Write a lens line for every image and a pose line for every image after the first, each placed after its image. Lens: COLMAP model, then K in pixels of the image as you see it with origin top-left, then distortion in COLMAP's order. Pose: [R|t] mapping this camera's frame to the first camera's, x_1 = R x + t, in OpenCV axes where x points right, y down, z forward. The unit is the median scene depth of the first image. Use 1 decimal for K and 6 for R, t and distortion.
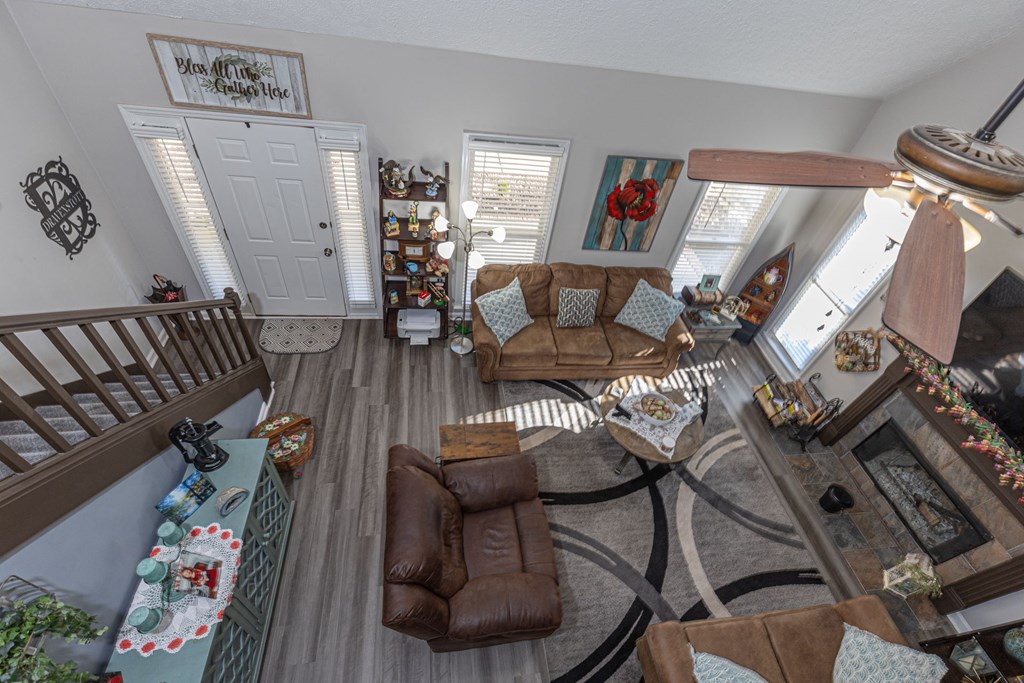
lens RADIAL K [[460.6, 0, 513.4], [0, 460.6, 338.1], [0, 0, 1]] dist [0.005301, 0.000223]
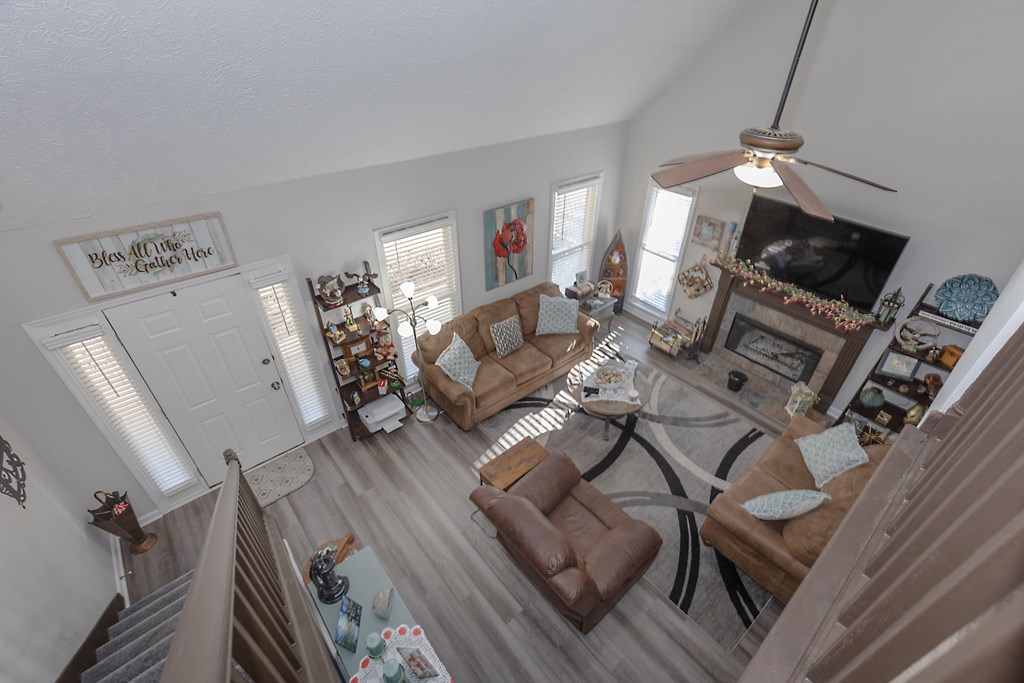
lens RADIAL K [[460.6, 0, 514.9], [0, 460.6, 340.6], [0, 0, 1]] dist [0.005301, 0.000223]
pose [[0.840209, -0.407688, 0.357546, -0.318543], [0.448112, 0.893314, -0.034441, -0.008820], [-0.305360, 0.189158, 0.933260, -0.116045]]
